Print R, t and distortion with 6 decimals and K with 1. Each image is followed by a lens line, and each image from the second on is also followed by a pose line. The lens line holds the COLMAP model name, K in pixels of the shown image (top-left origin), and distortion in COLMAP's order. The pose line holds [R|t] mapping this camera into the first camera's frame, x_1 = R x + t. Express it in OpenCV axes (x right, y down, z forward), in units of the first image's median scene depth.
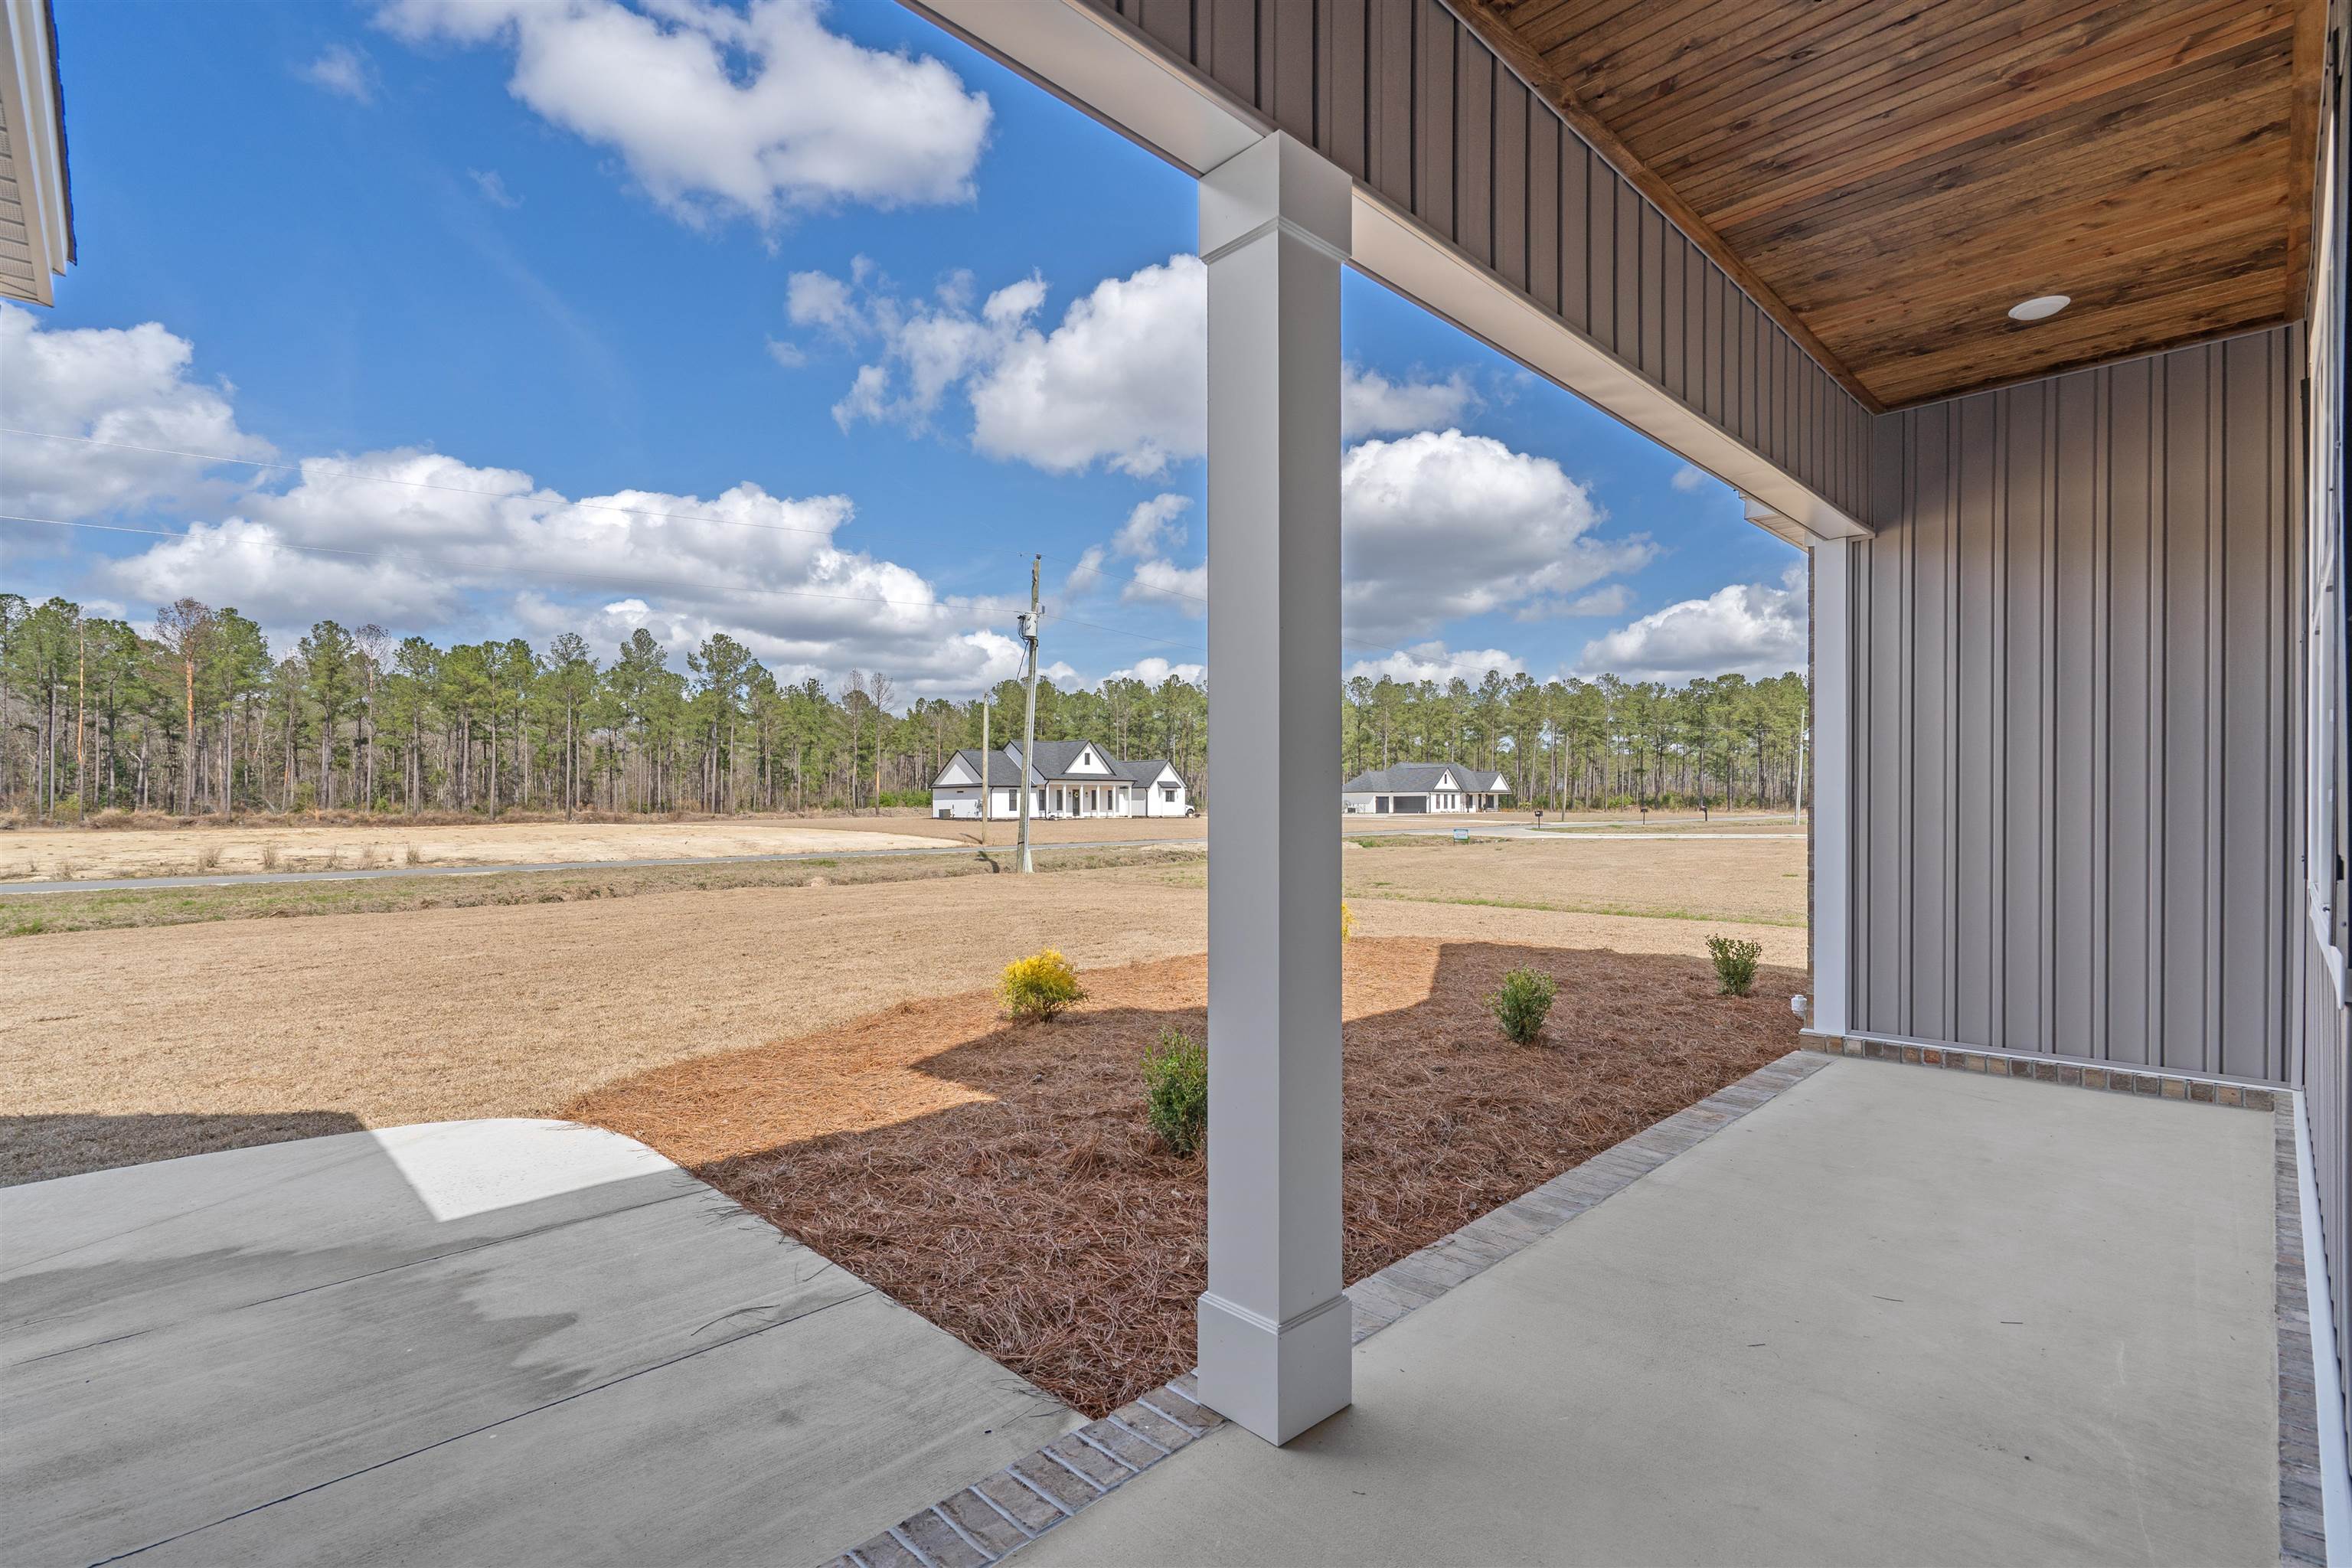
lens RADIAL K [[1106.6, 0, 1176.0], [0, 1106.6, 784.0], [0, 0, 1]] dist [-0.000673, 0.000448]
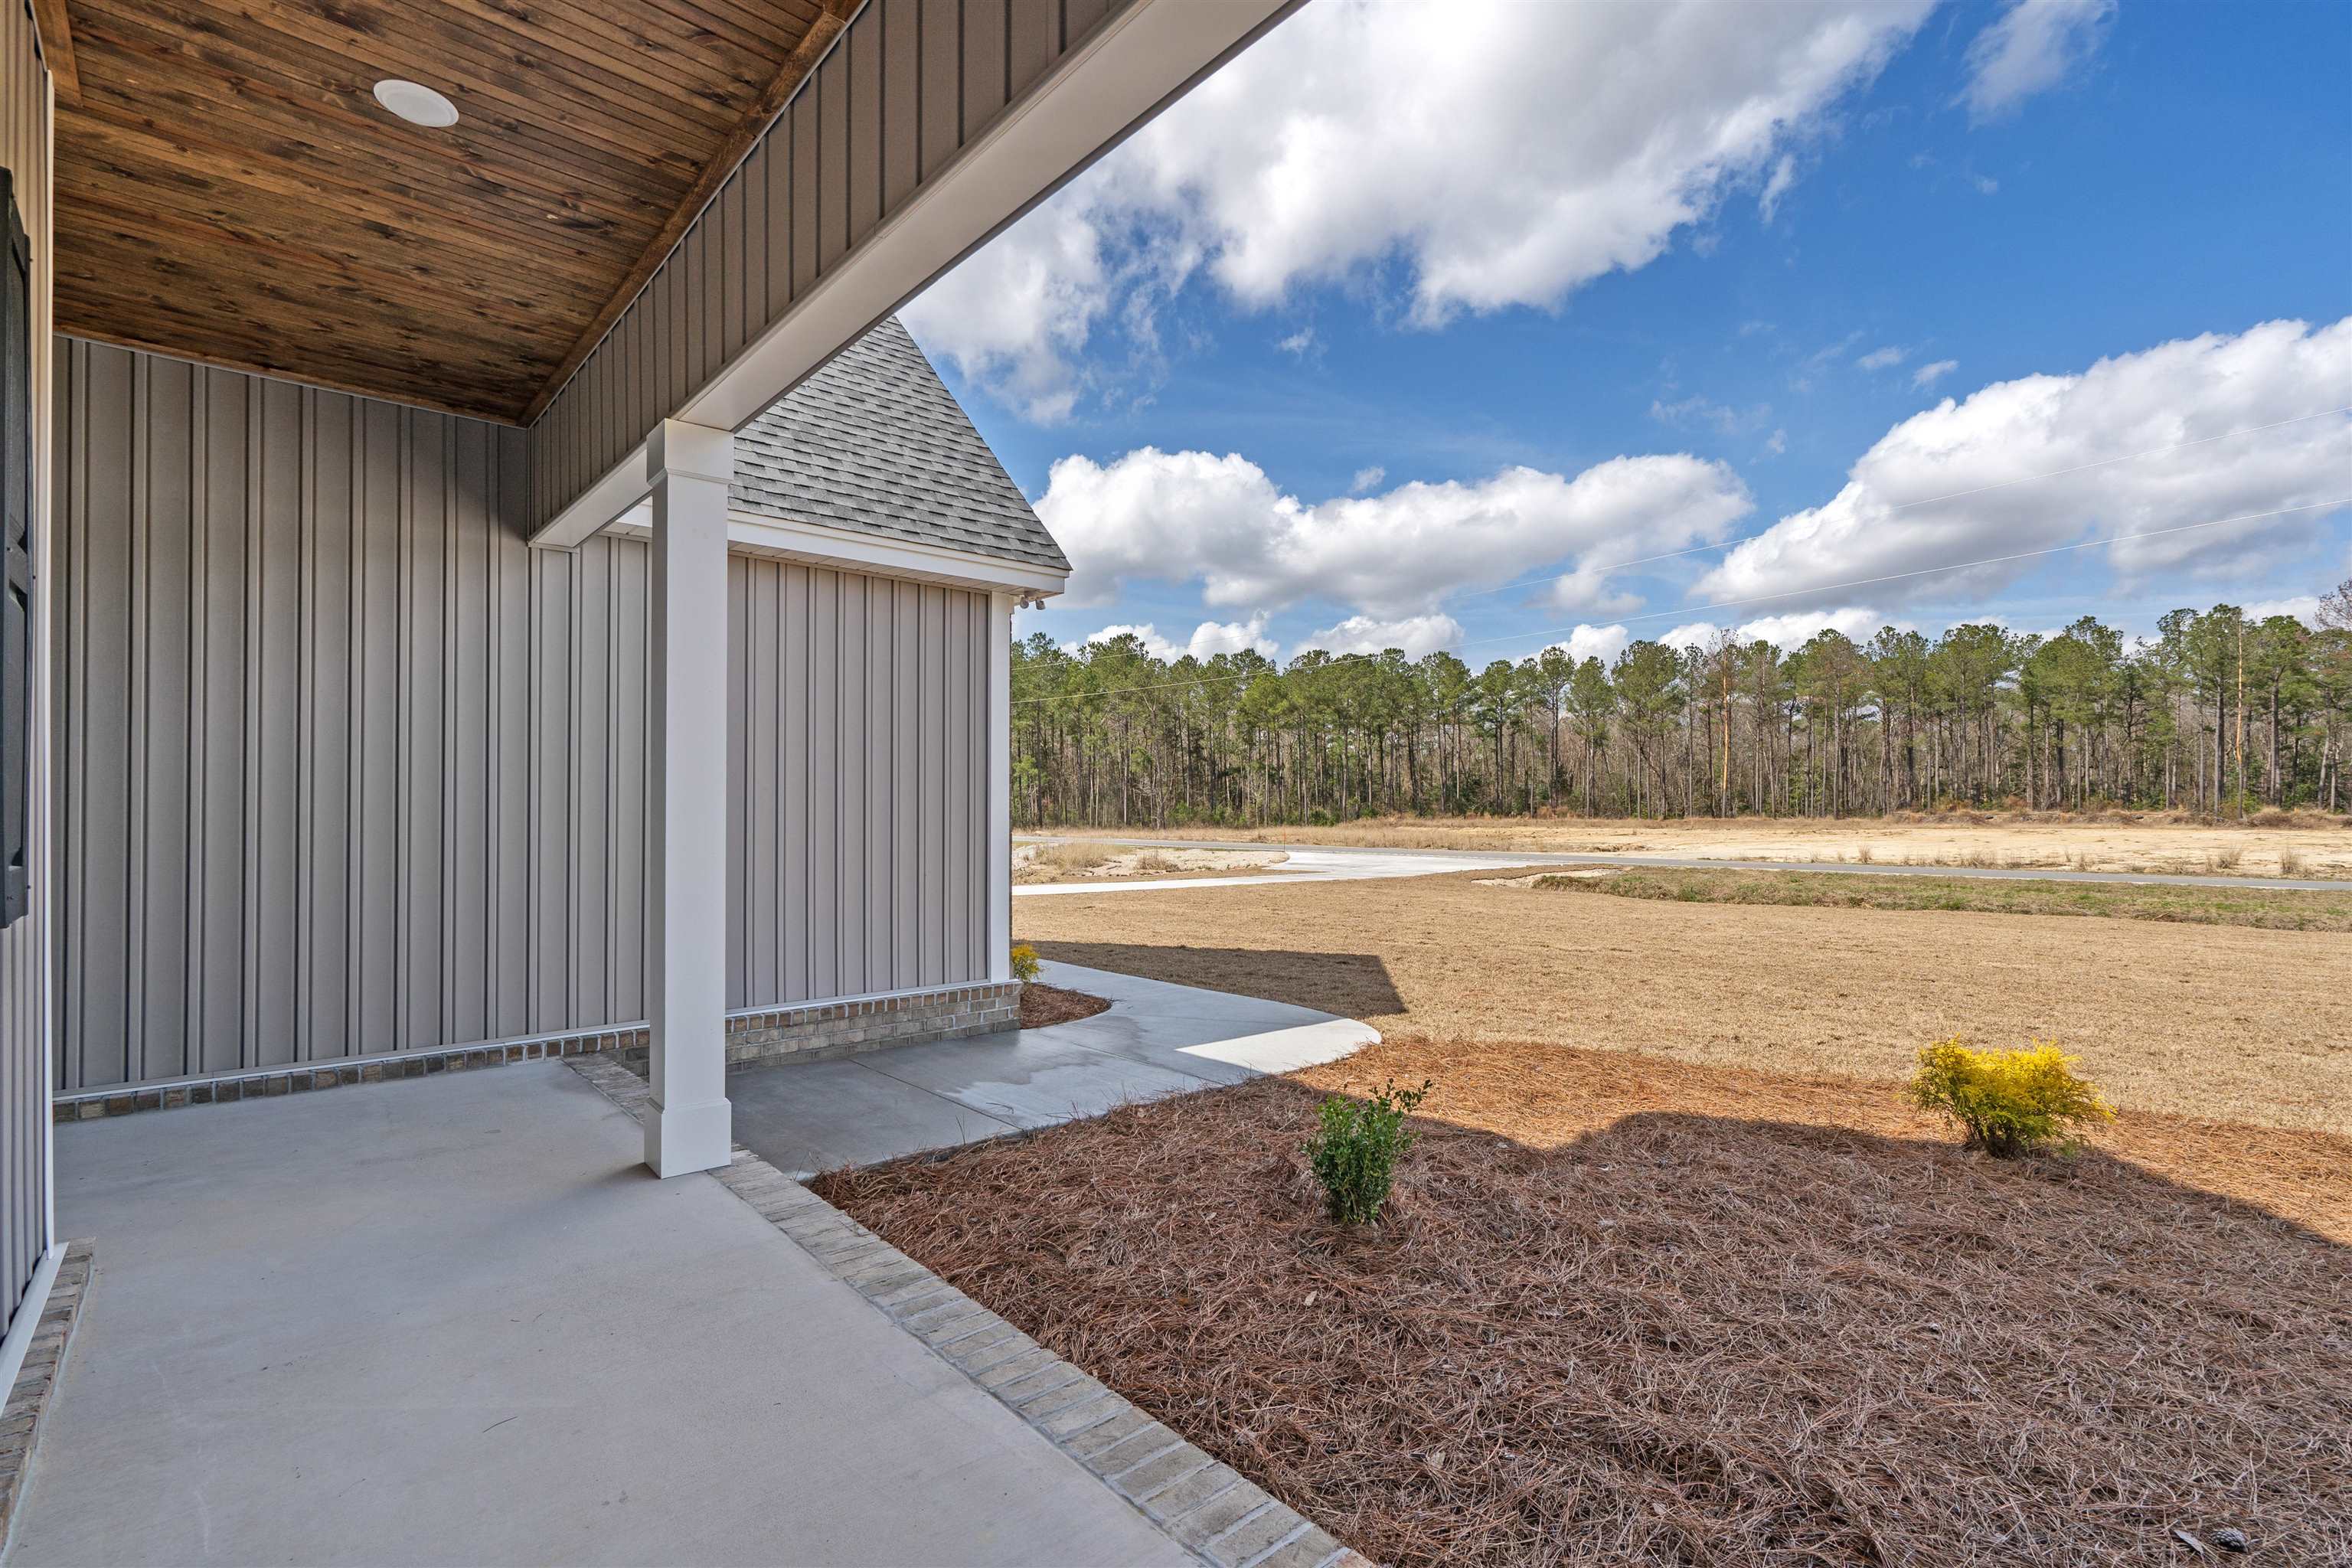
lens RADIAL K [[1106.6, 0, 1176.0], [0, 1106.6, 784.0], [0, 0, 1]] dist [-0.000673, 0.000448]
pose [[-0.093419, -0.020753, -0.995411, 0.945368], [0.022618, 0.999480, -0.022961, 0.022526], [0.995370, -0.024660, -0.092902, 1.060302]]
